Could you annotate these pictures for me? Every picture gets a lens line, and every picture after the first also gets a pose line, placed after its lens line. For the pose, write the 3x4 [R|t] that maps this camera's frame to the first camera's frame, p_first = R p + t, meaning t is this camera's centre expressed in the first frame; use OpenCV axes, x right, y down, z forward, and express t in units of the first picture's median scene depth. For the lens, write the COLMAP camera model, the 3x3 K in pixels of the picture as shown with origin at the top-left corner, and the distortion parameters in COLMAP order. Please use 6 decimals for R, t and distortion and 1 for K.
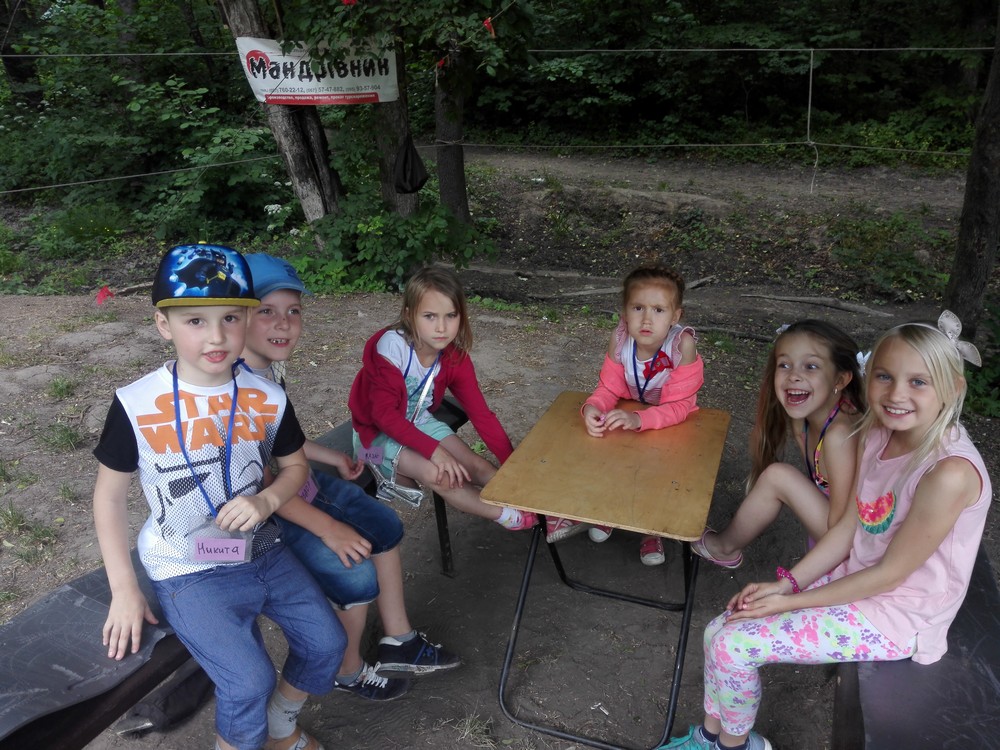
lens RADIAL K [[819.4, 0, 500.0], [0, 819.4, 375.0], [0, 0, 1]] dist [0.129574, -0.247149]
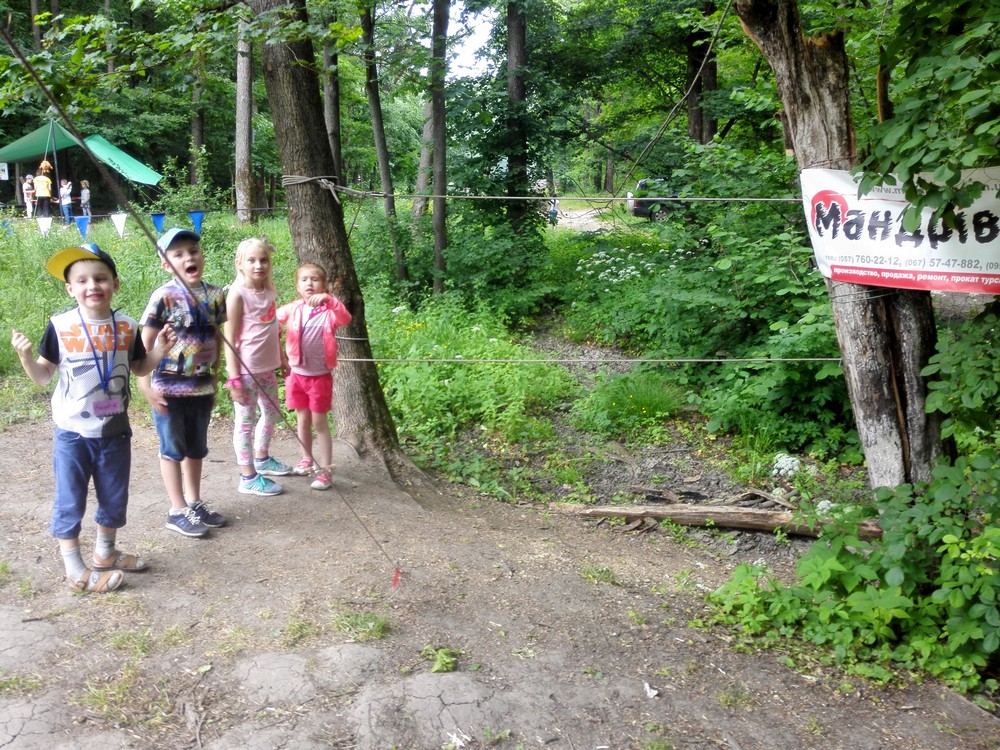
lens RADIAL K [[819.4, 0, 500.0], [0, 819.4, 375.0], [0, 0, 1]] dist [0.129574, -0.247149]
pose [[0.695470, 0.160604, -0.700377, -0.029905], [-0.275413, 0.959843, -0.053380, -0.171036], [0.663678, 0.230017, 0.711775, 0.460340]]
